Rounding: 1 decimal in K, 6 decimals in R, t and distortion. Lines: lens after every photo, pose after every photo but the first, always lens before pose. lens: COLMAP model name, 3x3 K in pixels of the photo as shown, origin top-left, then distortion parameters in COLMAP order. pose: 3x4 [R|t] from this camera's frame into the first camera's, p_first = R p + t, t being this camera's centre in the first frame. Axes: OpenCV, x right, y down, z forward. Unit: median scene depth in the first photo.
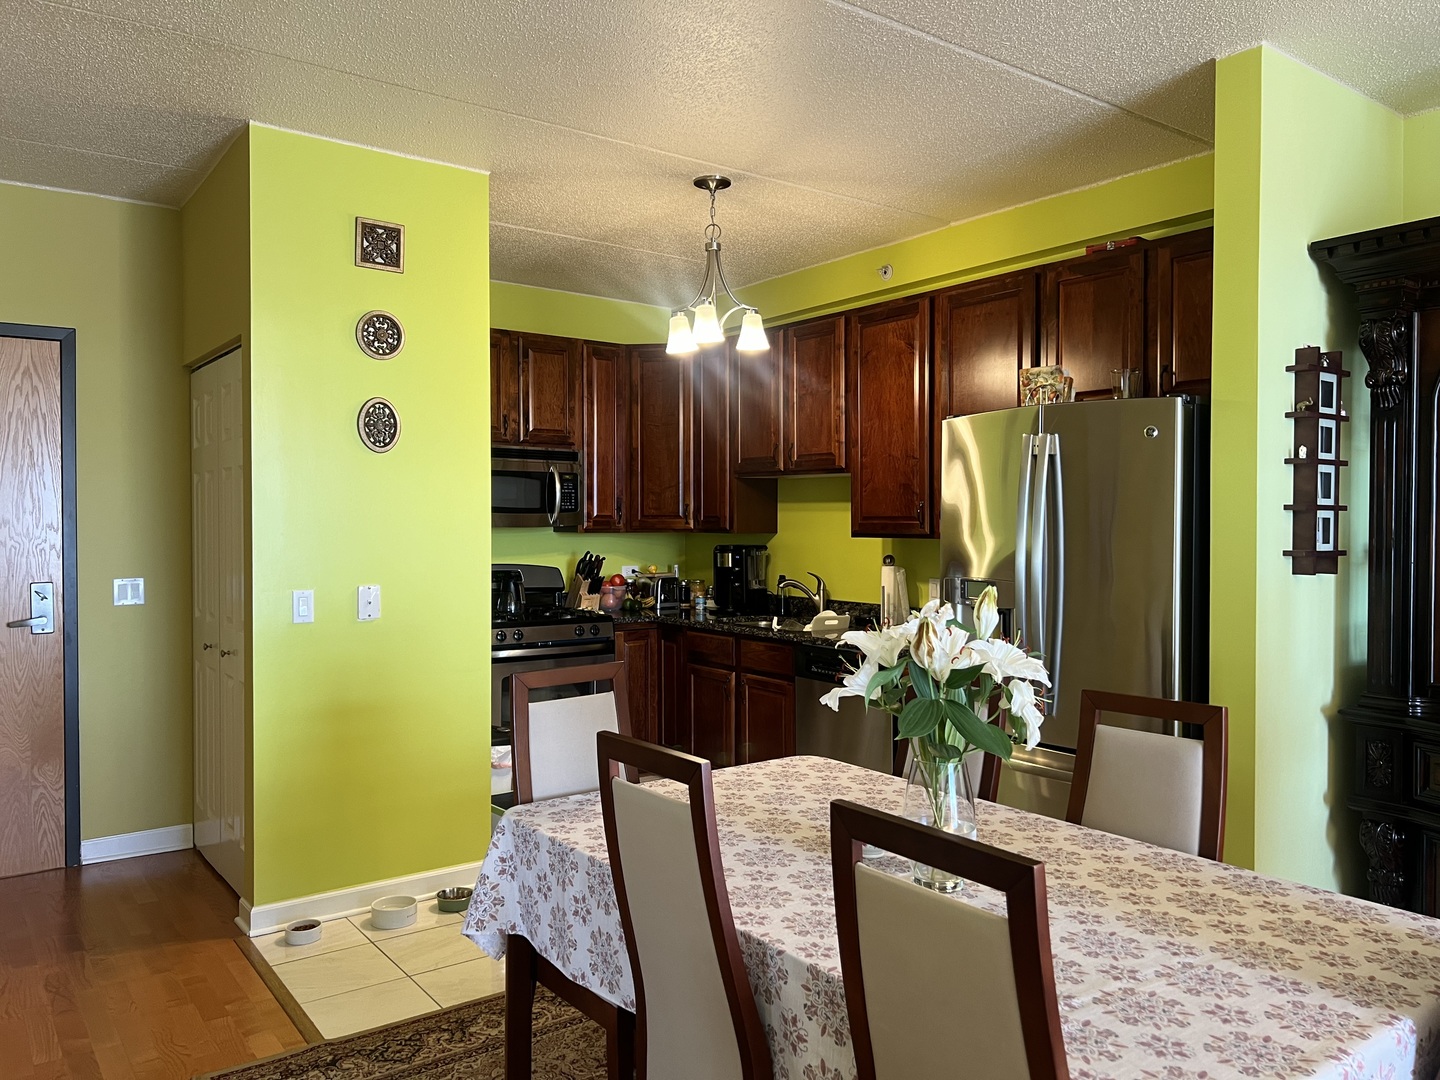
lens RADIAL K [[1077.3, 0, 719.4], [0, 1077.3, 540.9], [0, 0, 1]] dist [0.010839, 0.000601]
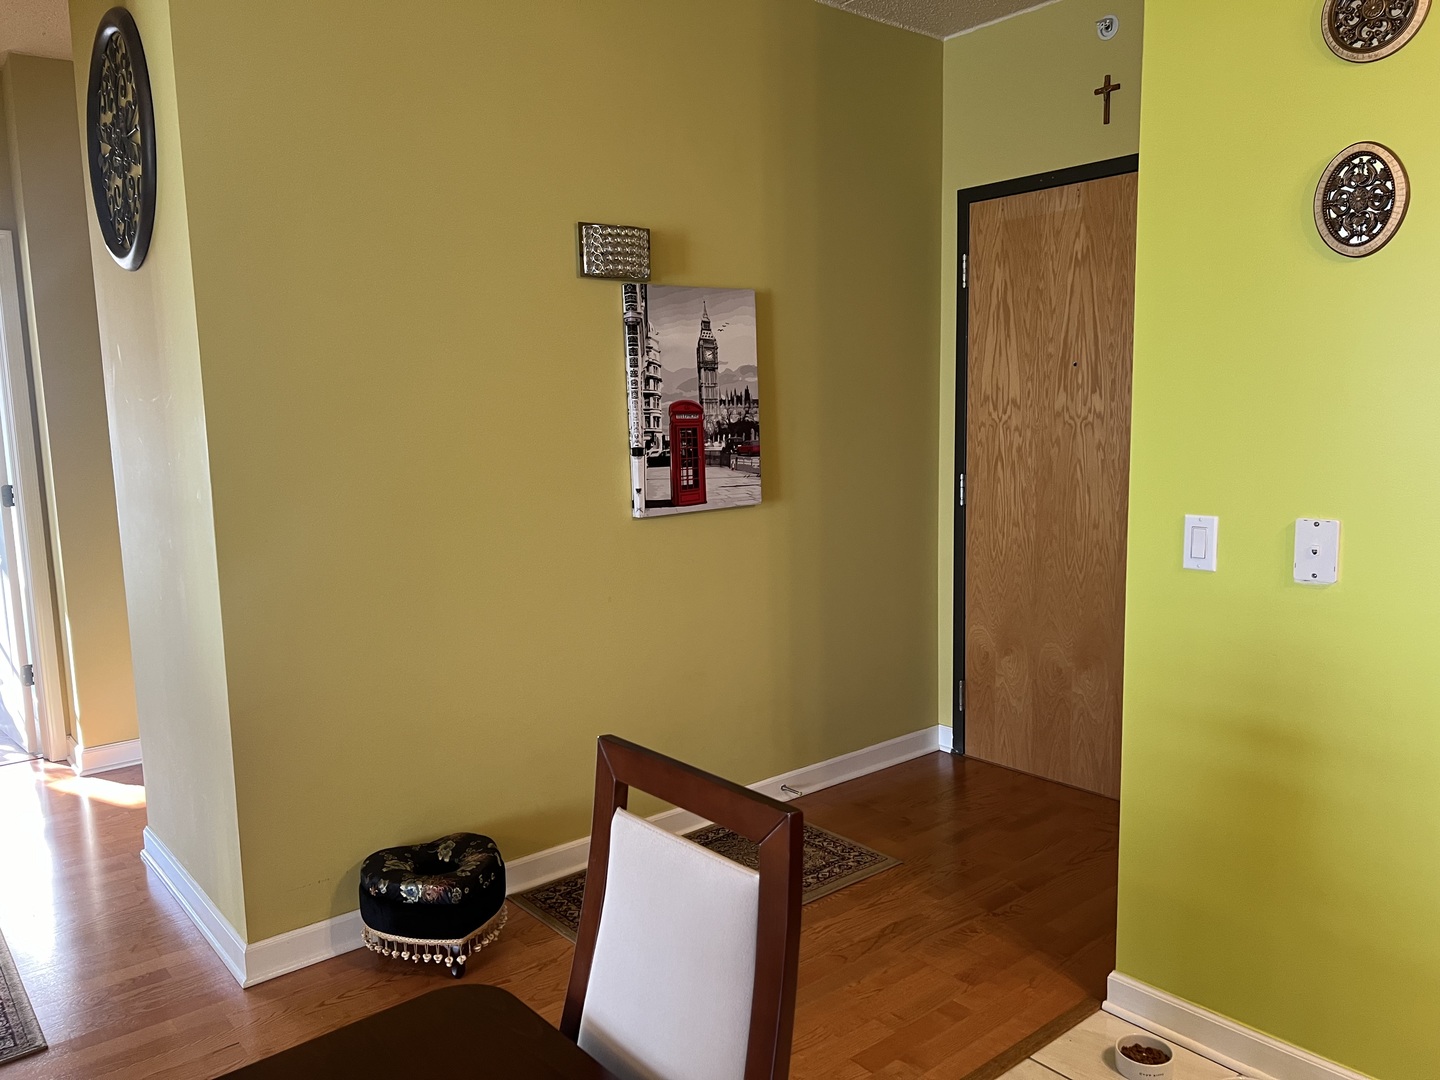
lens RADIAL K [[1077.3, 0, 718.6], [0, 1077.3, 540.8], [0, 0, 1]] dist [0.010839, 0.000601]
pose [[0.048816, 0.126225, -0.990800, 0.184174], [-0.001510, 0.991991, 0.126302, -0.014360], [0.998807, -0.004669, 0.048616, 0.683297]]
